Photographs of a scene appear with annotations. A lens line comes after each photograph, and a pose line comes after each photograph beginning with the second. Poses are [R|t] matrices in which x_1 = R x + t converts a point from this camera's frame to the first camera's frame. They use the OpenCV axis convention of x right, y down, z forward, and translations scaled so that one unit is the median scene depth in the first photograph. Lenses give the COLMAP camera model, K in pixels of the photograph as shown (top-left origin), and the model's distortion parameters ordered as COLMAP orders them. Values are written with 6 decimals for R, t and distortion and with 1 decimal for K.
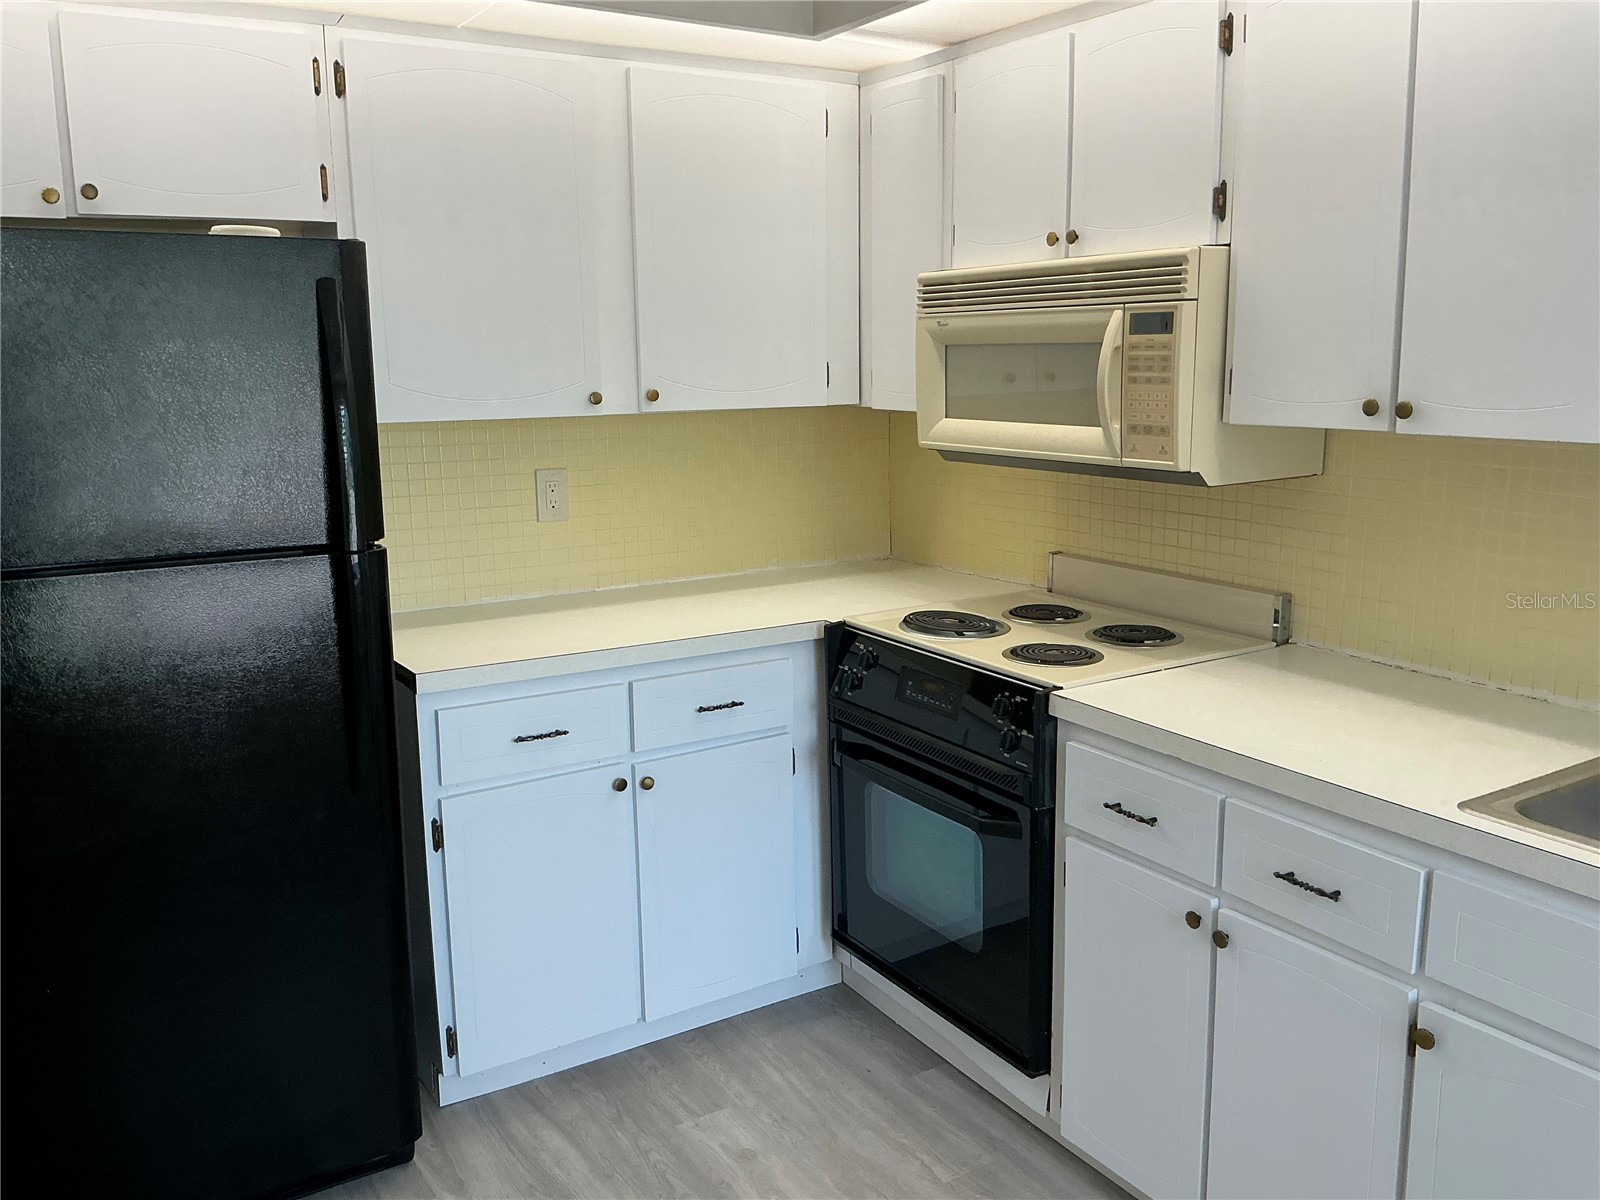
lens RADIAL K [[1335.3, 0, 805.9], [0, 1335.3, 603.2], [0, 0, 1]] dist [0.056995, -0.121438]
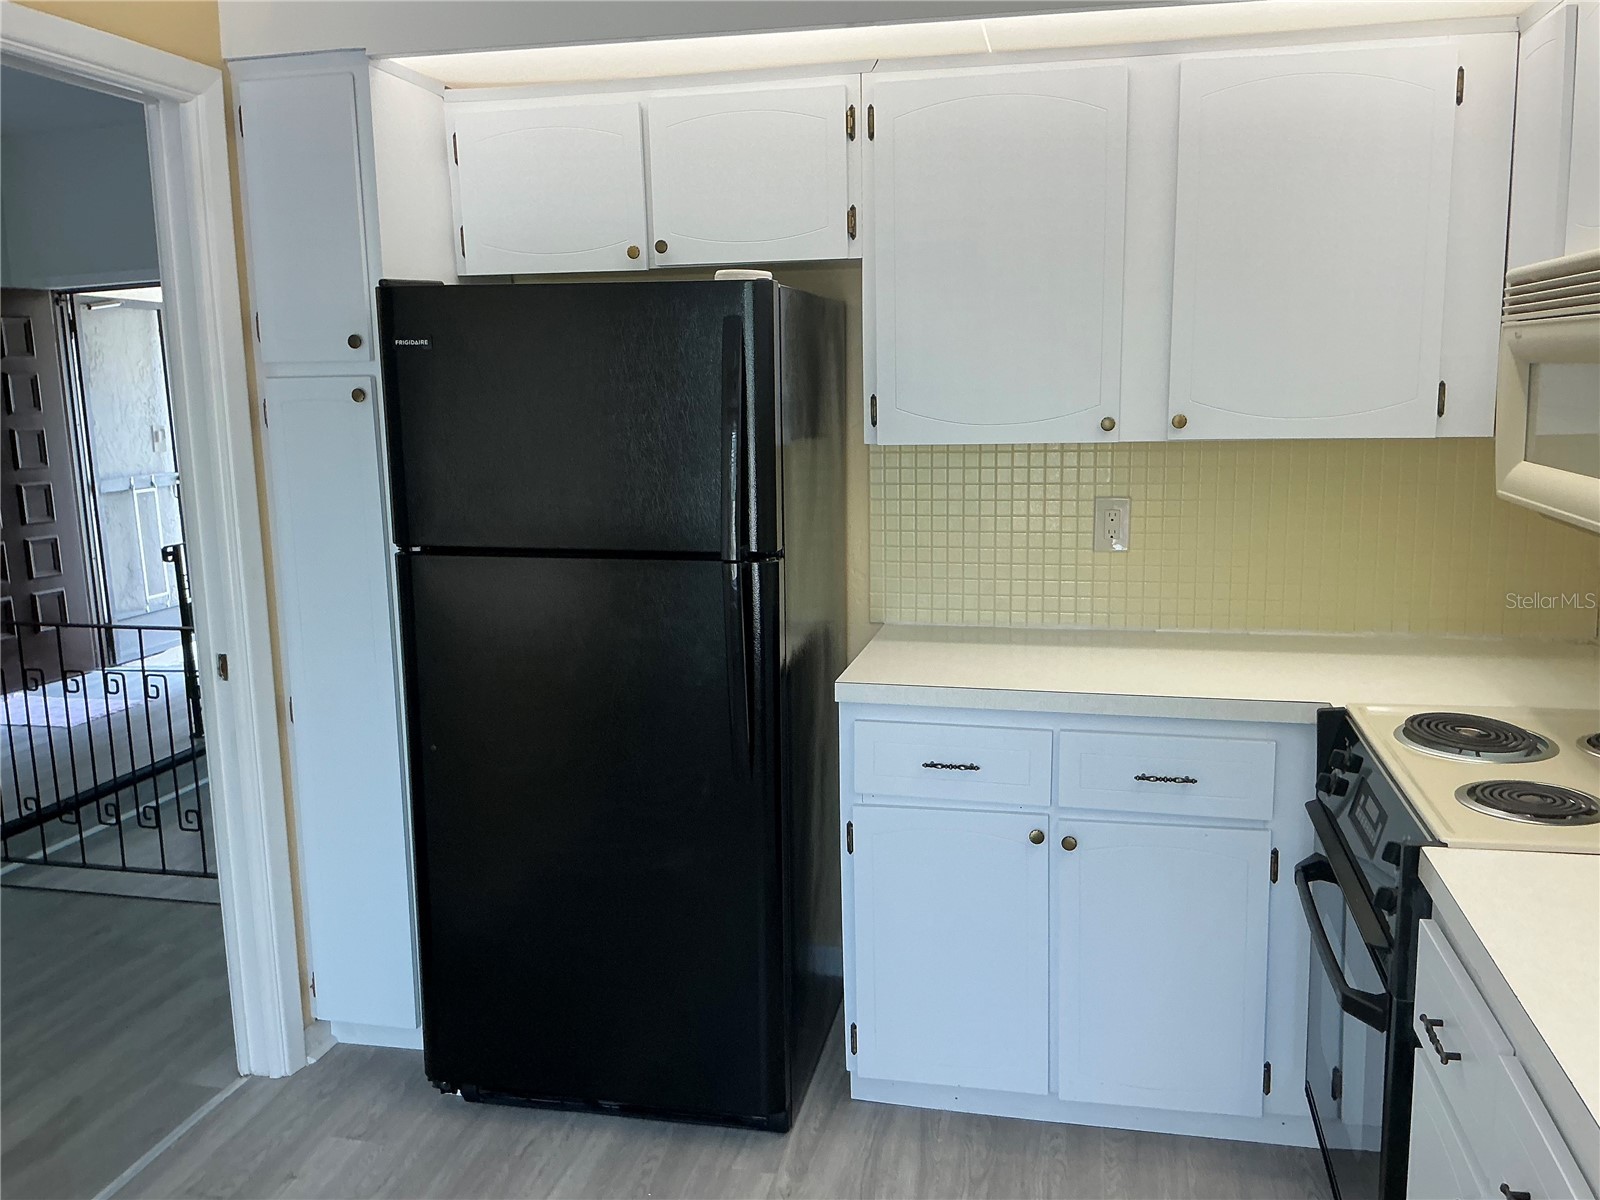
lens RADIAL K [[1335.3, 0, 796.6], [0, 1335.3, 602.2], [0, 0, 1]] dist [0.056995, -0.121438]
pose [[0.702088, 0.117138, -0.702390, 0.405465], [-0.121576, 0.991613, 0.043848, -0.050820], [0.701635, 0.054609, 0.710441, 0.218966]]
